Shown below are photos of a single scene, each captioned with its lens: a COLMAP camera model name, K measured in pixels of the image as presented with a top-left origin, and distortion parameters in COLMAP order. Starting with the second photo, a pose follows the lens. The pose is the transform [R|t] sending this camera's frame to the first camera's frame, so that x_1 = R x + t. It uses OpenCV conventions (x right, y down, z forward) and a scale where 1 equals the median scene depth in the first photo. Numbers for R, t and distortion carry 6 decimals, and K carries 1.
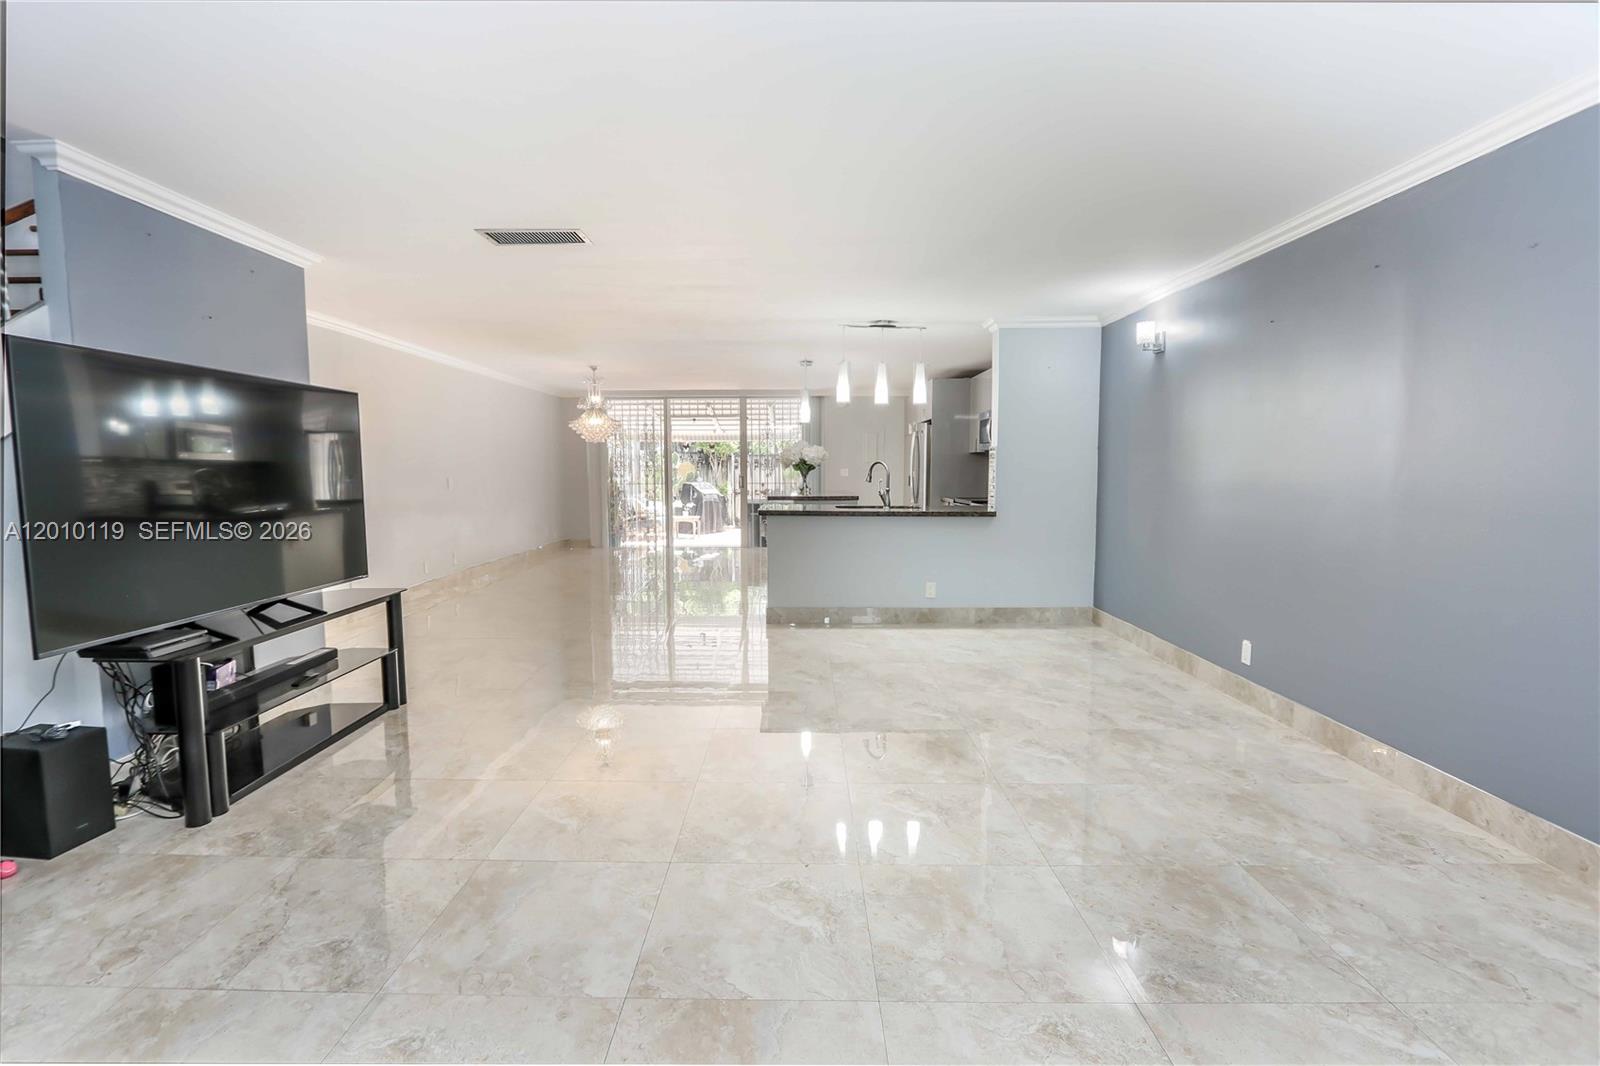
lens RADIAL K [[692.4, 0, 783.6], [0, 692.4, 528.2], [0, 0, 1]] dist [-0.016998, 0.000772]
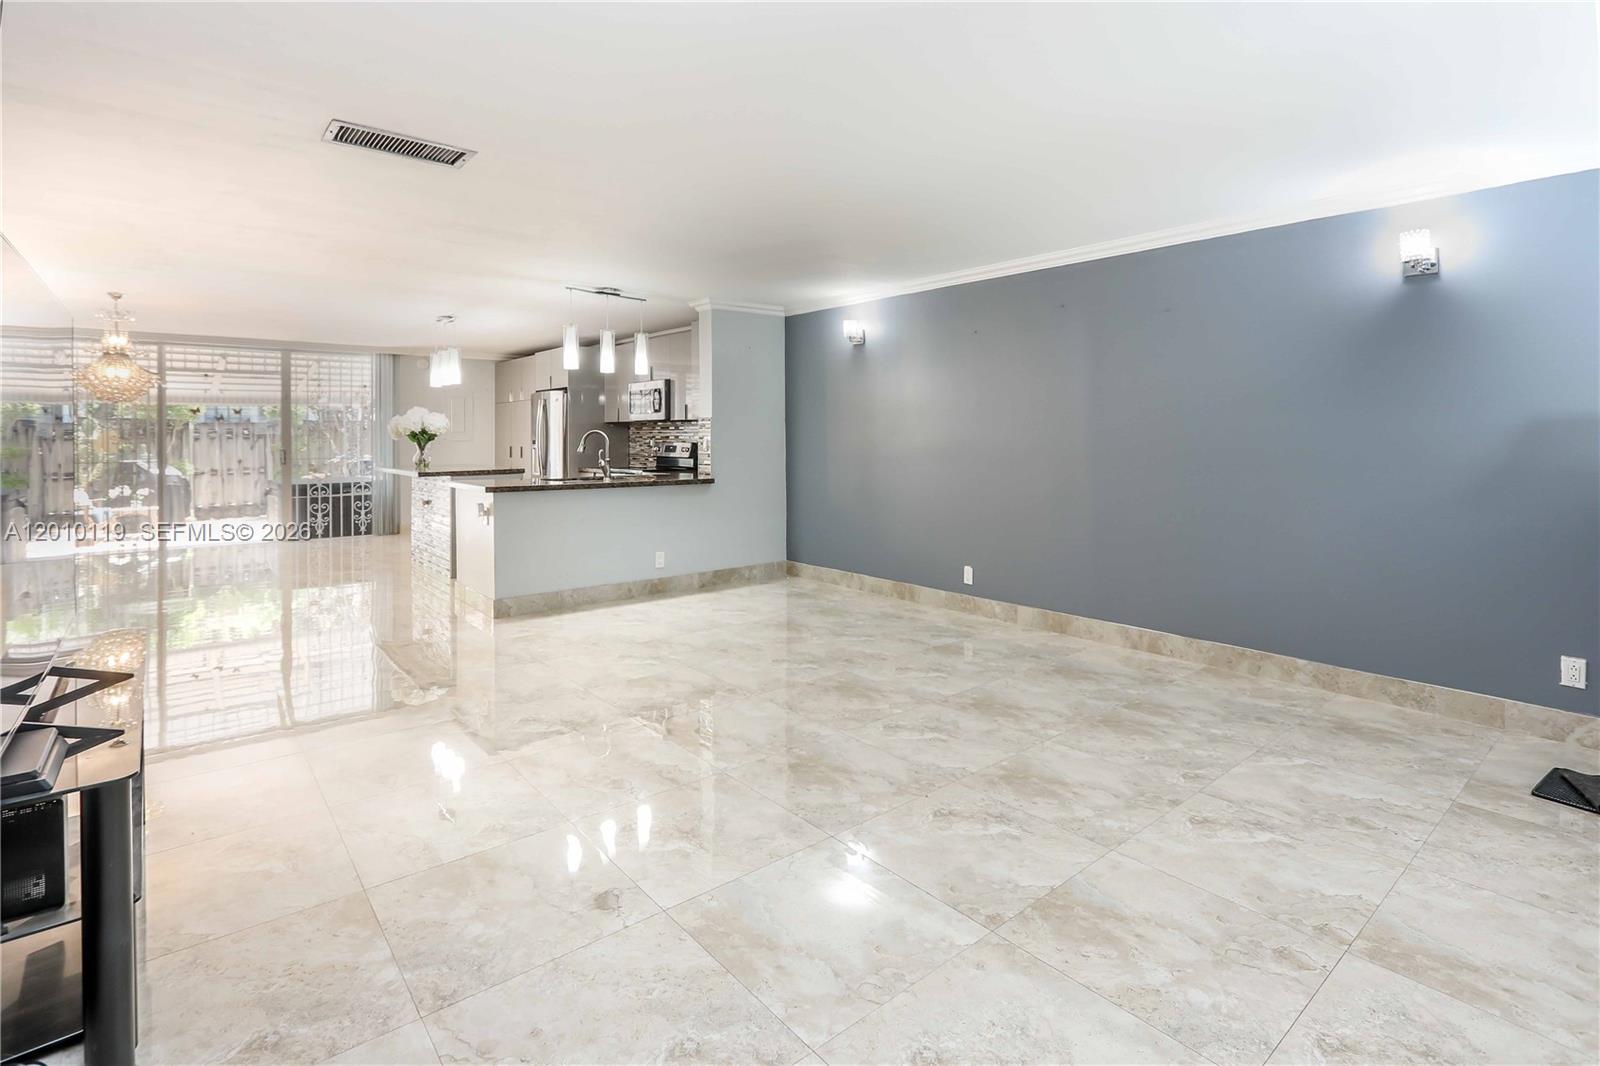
lens RADIAL K [[734.9, 0, 745.9], [0, 734.9, 445.3], [0, 0, 1]] dist [-0.017488, 0.001608]
pose [[0.792142, -0.009145, 0.610269, -0.334355], [0.056165, 0.996737, -0.057968, -0.007473], [-0.607747, 0.080195, 0.790071, 0.075263]]
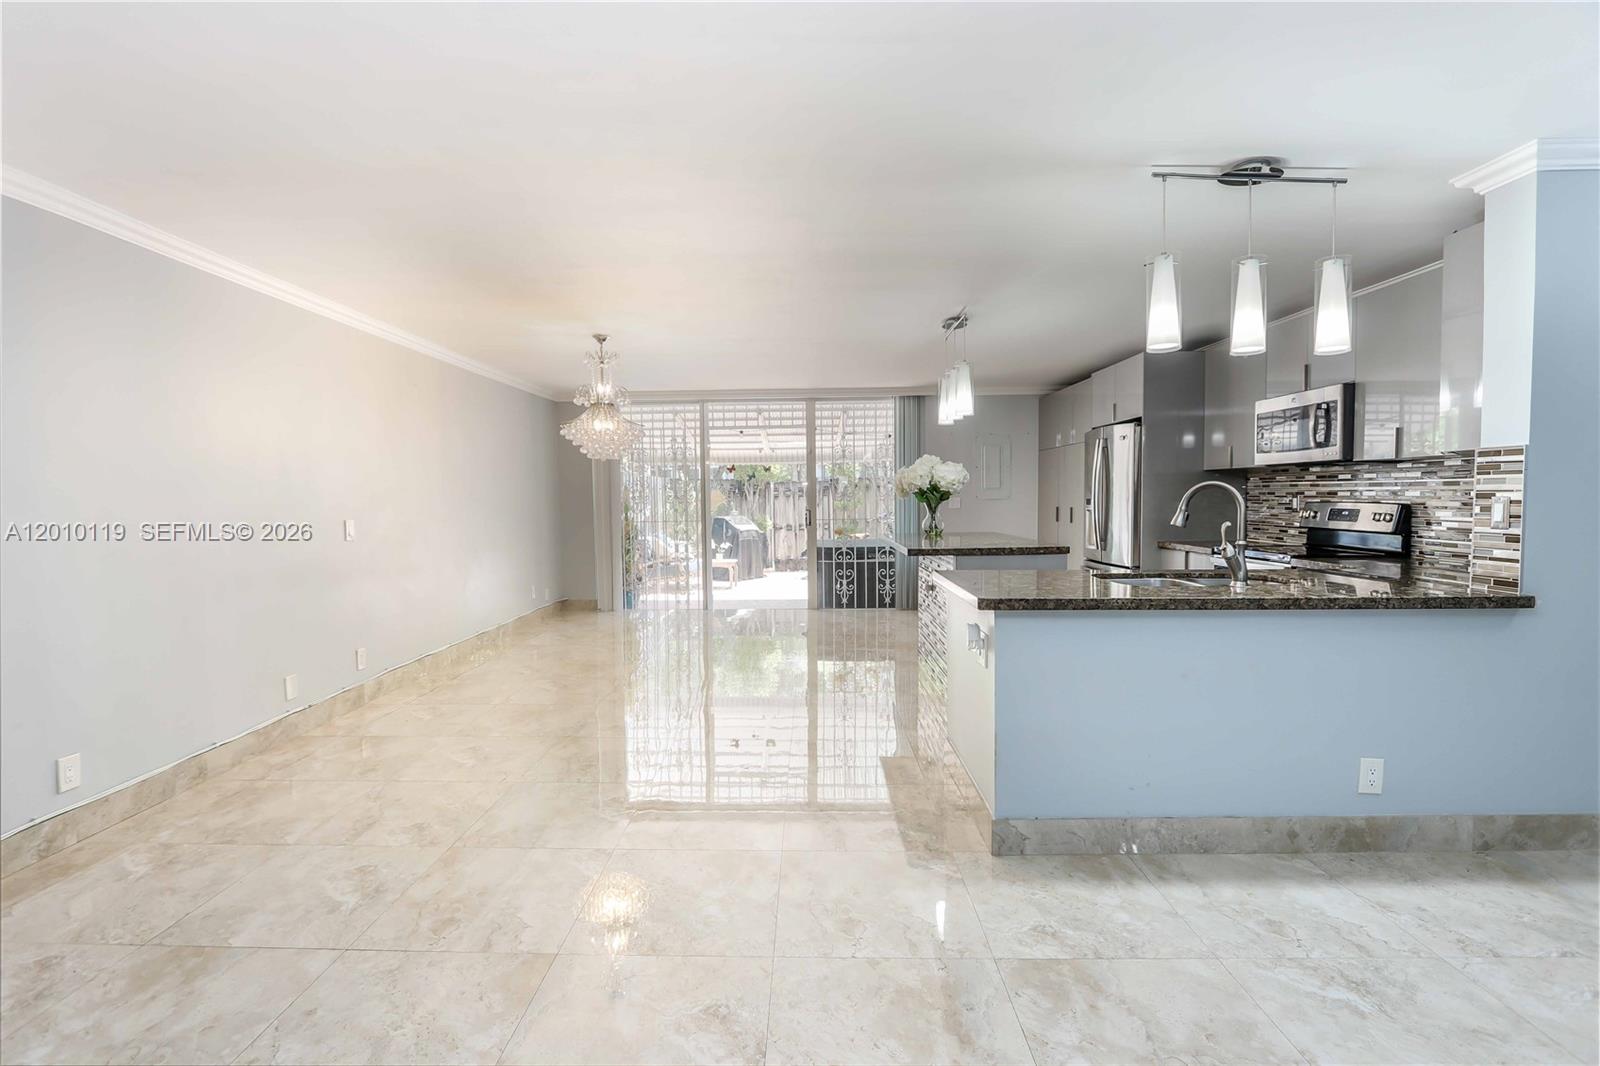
lens RADIAL K [[734.9, 0, 807.3], [0, 734.9, 528.2], [0, 0, 1]] dist [-0.017488, 0.001608]
pose [[0.999944, -0.010366, 0.001927, -0.142167], [0.010441, 0.998963, -0.044315, -0.050525], [-0.001466, 0.044333, 0.999016, 0.537517]]
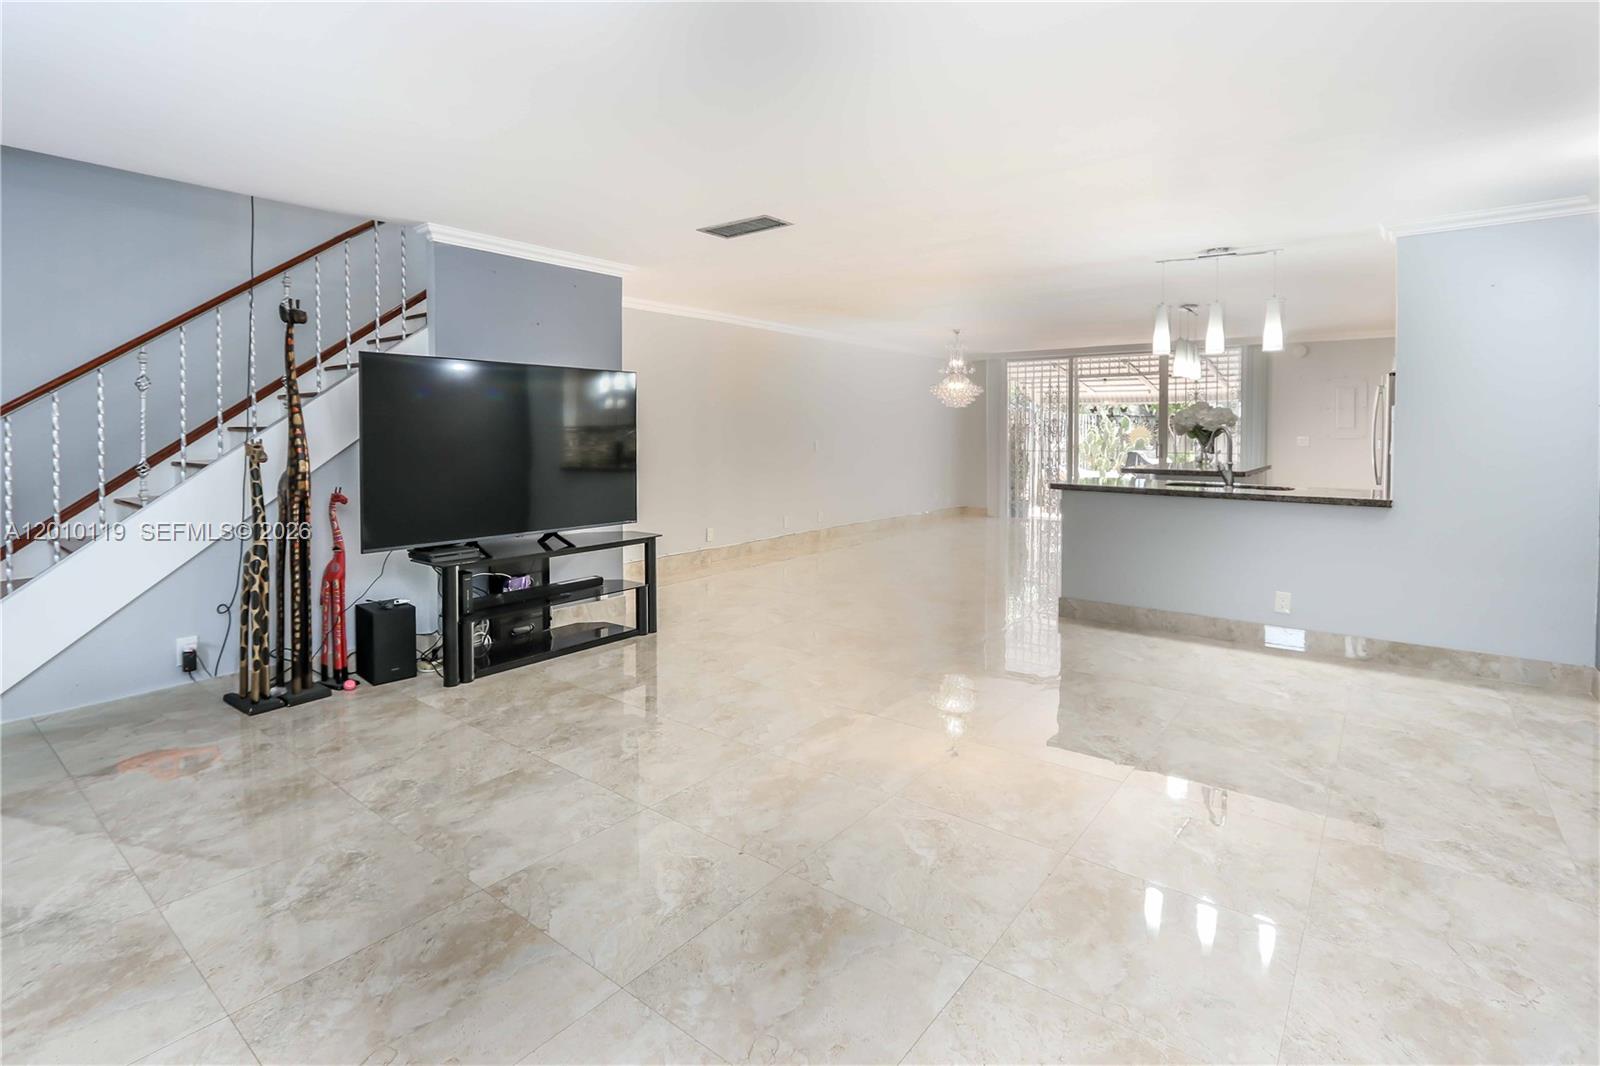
lens RADIAL K [[734.9, 0, 810.8], [0, 734.9, 447.8], [0, 0, 1]] dist [-0.017488, 0.001608]
pose [[0.812343, 0.016086, -0.582957, 0.254538], [-0.054963, 0.997282, -0.049070, -0.008817], [0.580584, 0.071903, 0.811020, 0.073434]]
